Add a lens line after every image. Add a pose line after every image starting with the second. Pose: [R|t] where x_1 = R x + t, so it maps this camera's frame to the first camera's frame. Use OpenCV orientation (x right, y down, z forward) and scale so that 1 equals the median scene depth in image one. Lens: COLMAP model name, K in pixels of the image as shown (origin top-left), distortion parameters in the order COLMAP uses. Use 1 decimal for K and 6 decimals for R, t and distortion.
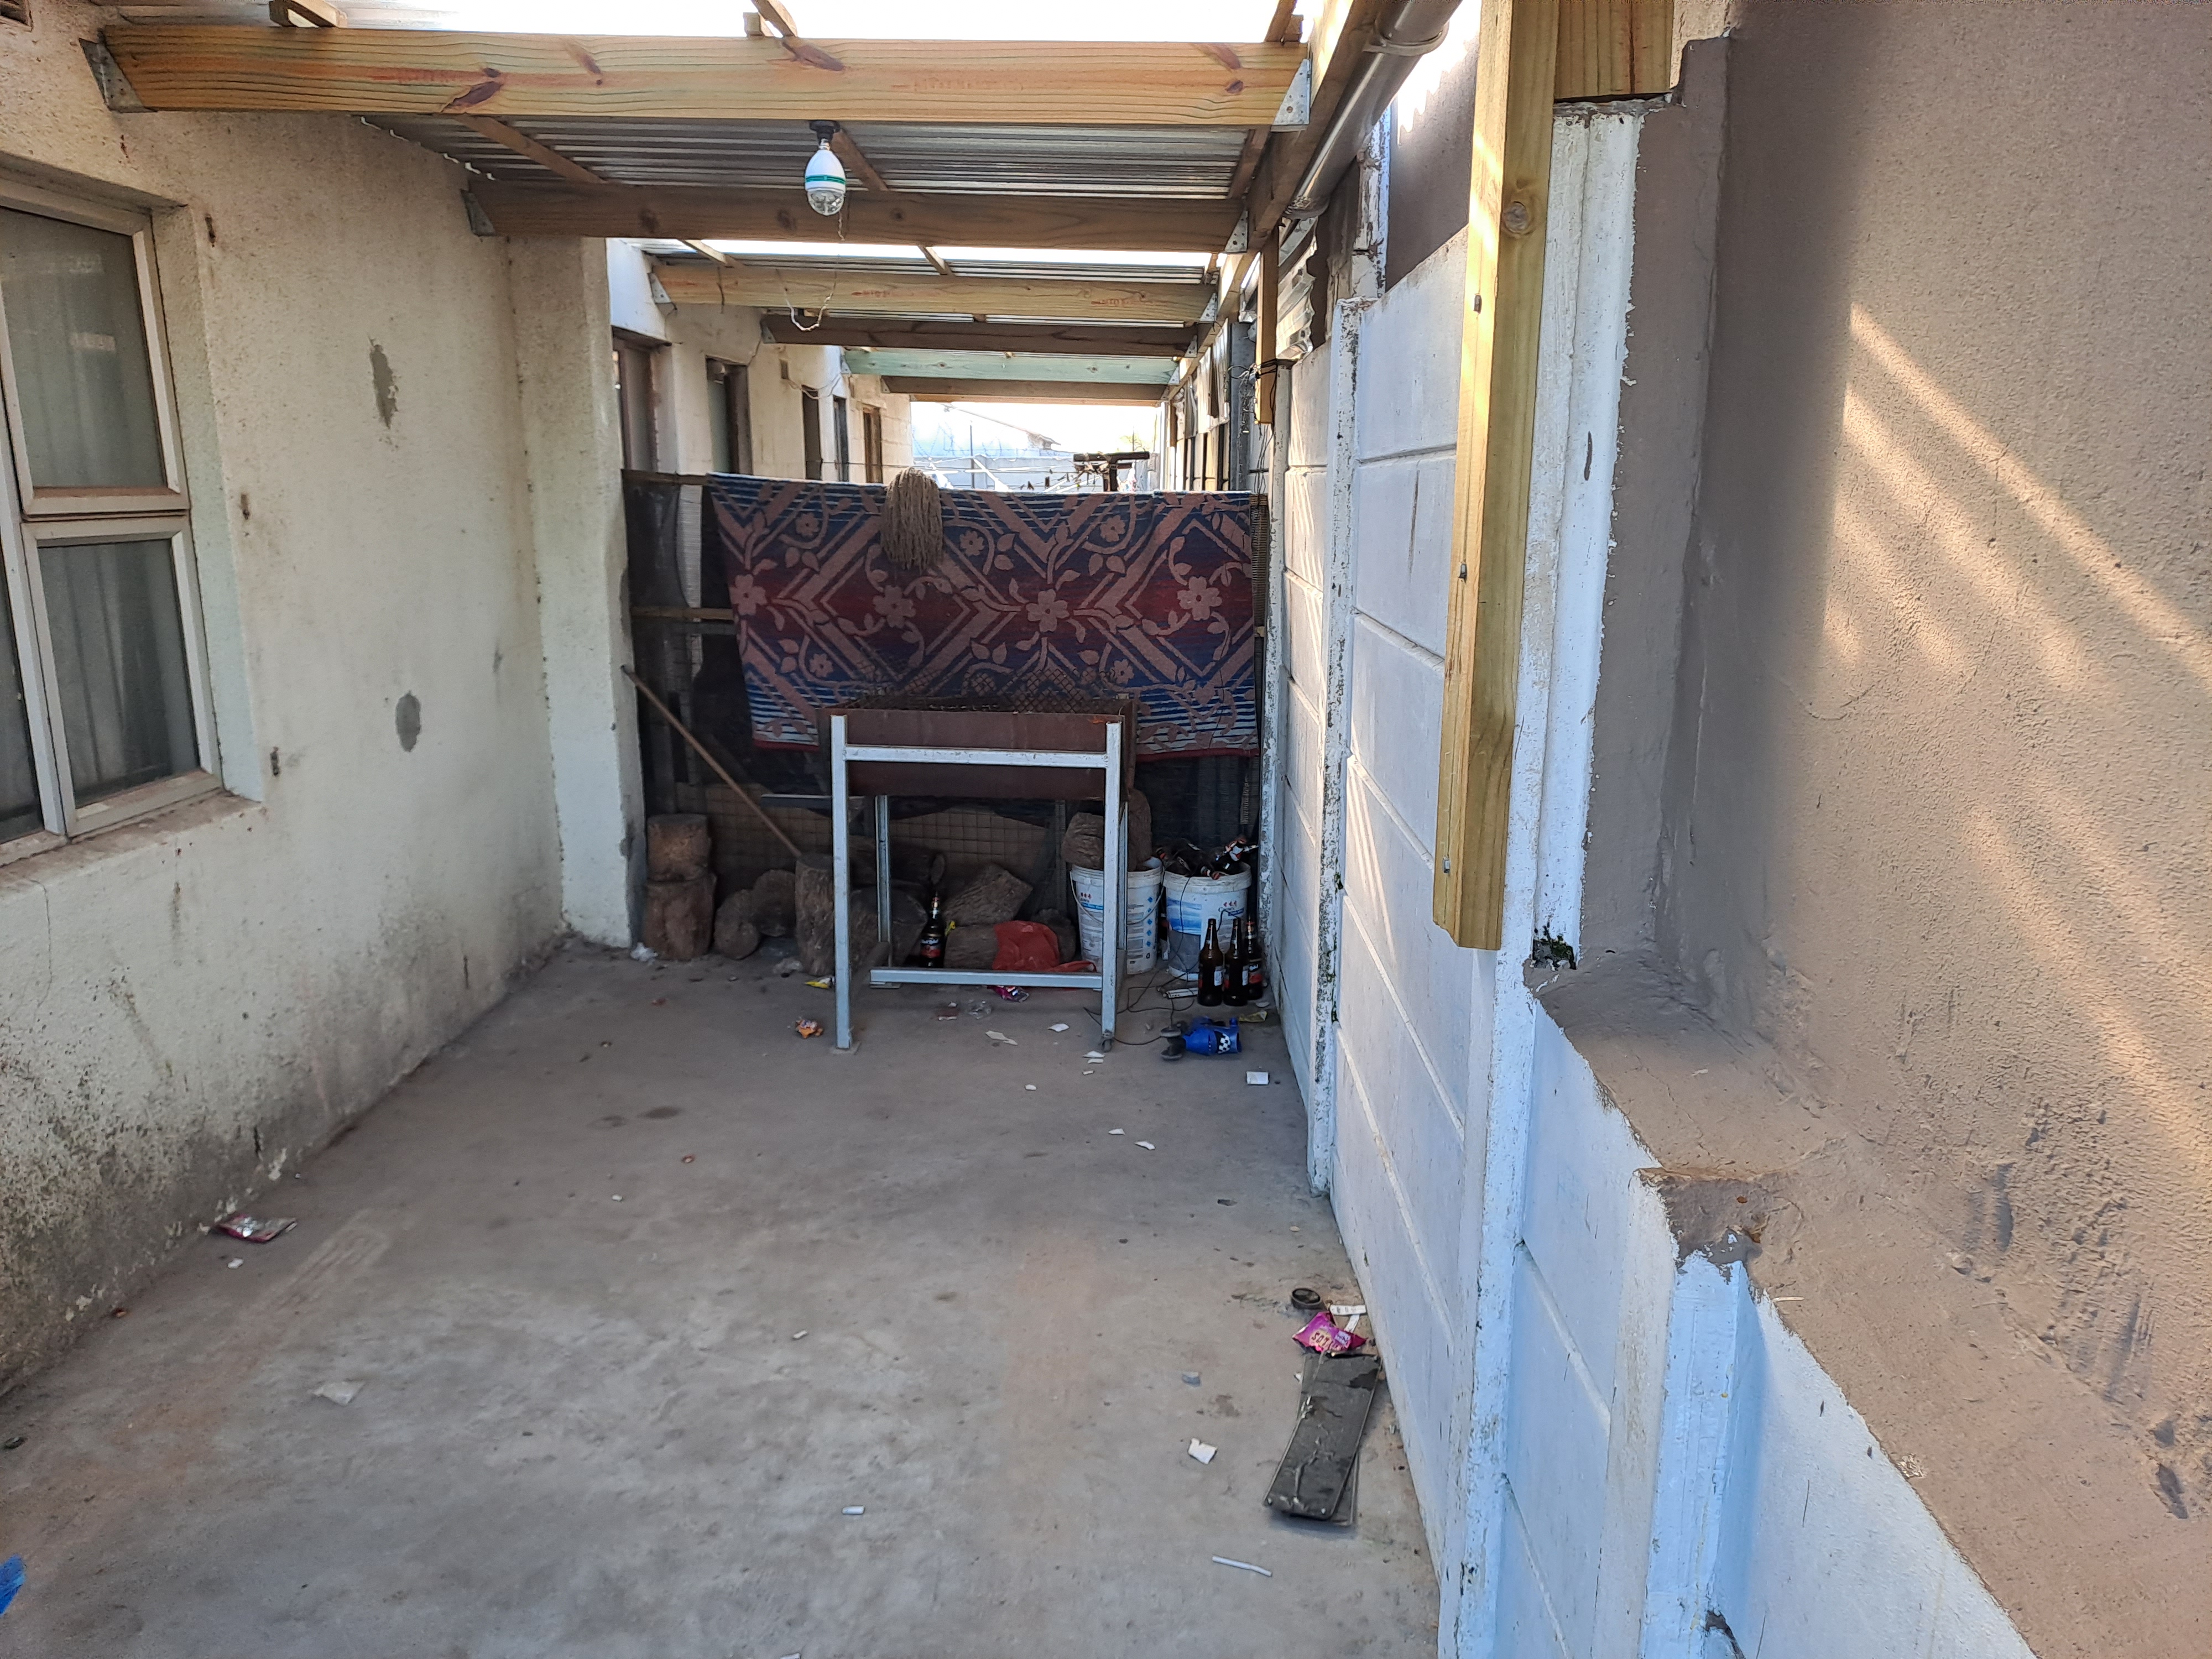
lens RADIAL K [[1677.1, 0, 1057.6], [0, 1677.1, 866.3], [0, 0, 1]] dist [0.101135, -0.106433]
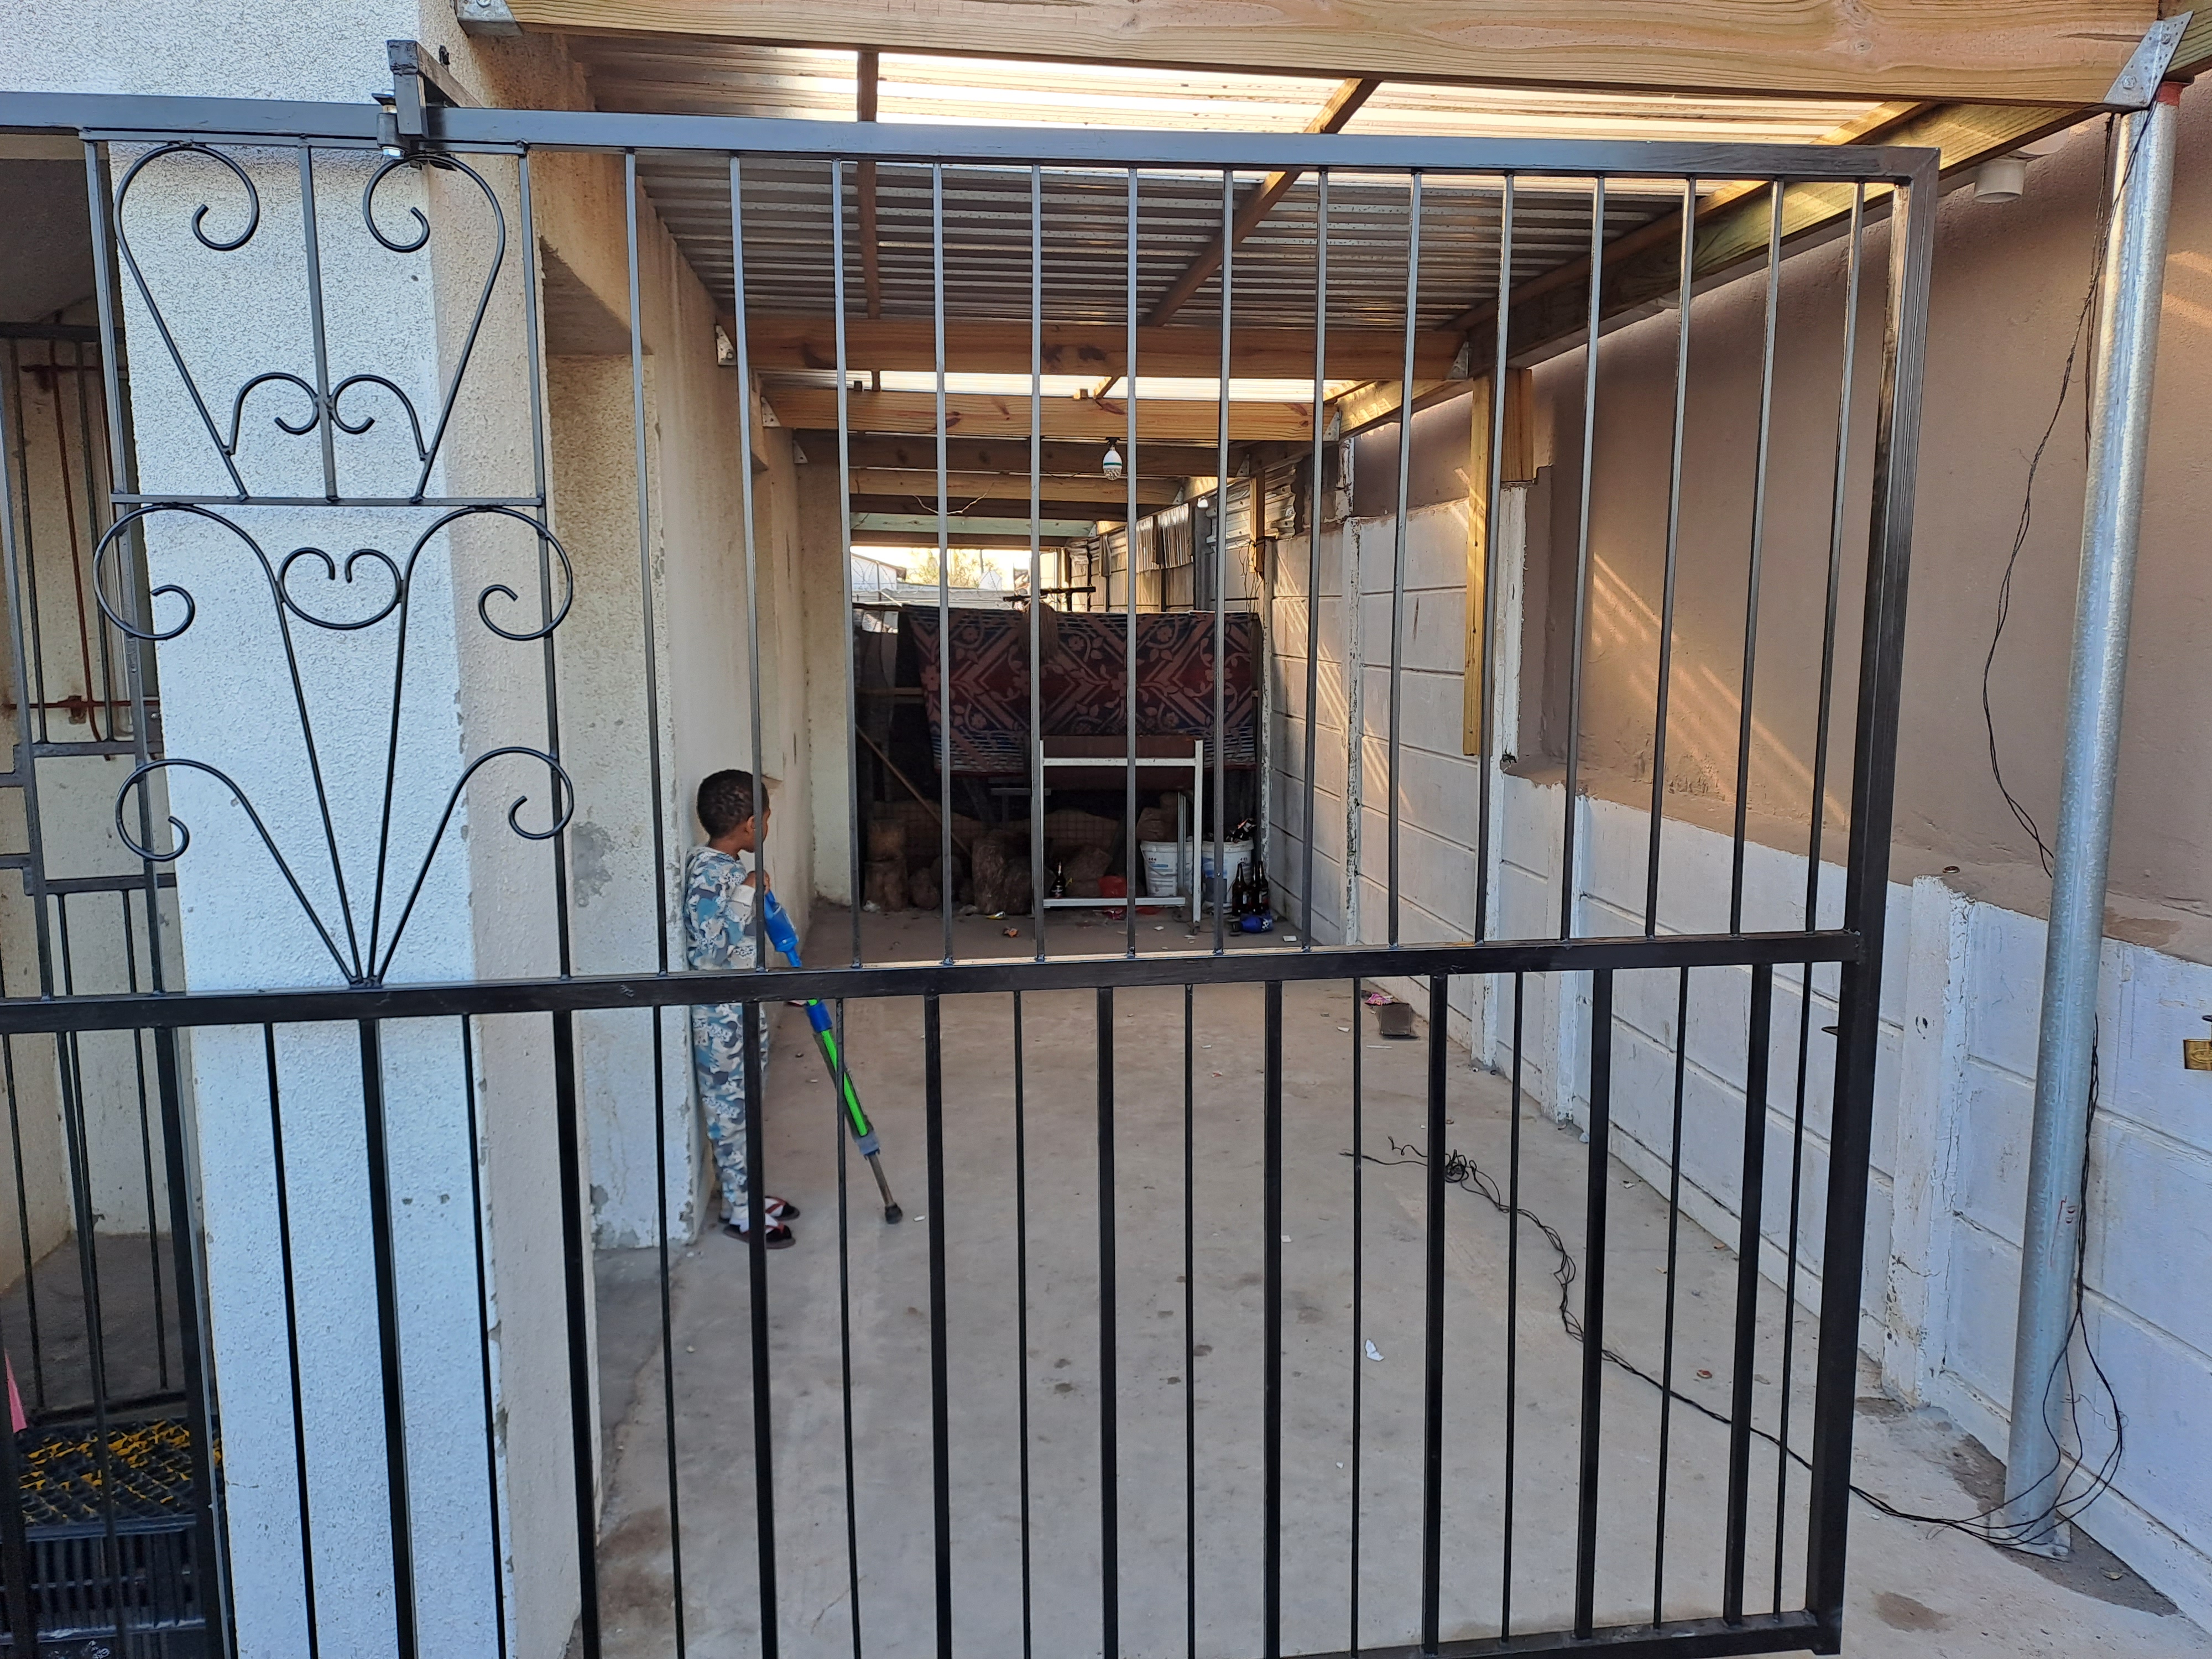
lens RADIAL K [[1677.1, 0, 1104.9], [0, 1677.1, 840.5], [0, 0, 1]] dist [0.101135, -0.106433]
pose [[0.986576, -0.029488, 0.160619, -0.293171], [0.043693, 0.995368, -0.085641, 0.139149], [-0.157349, 0.091509, 0.983294, -0.588689]]
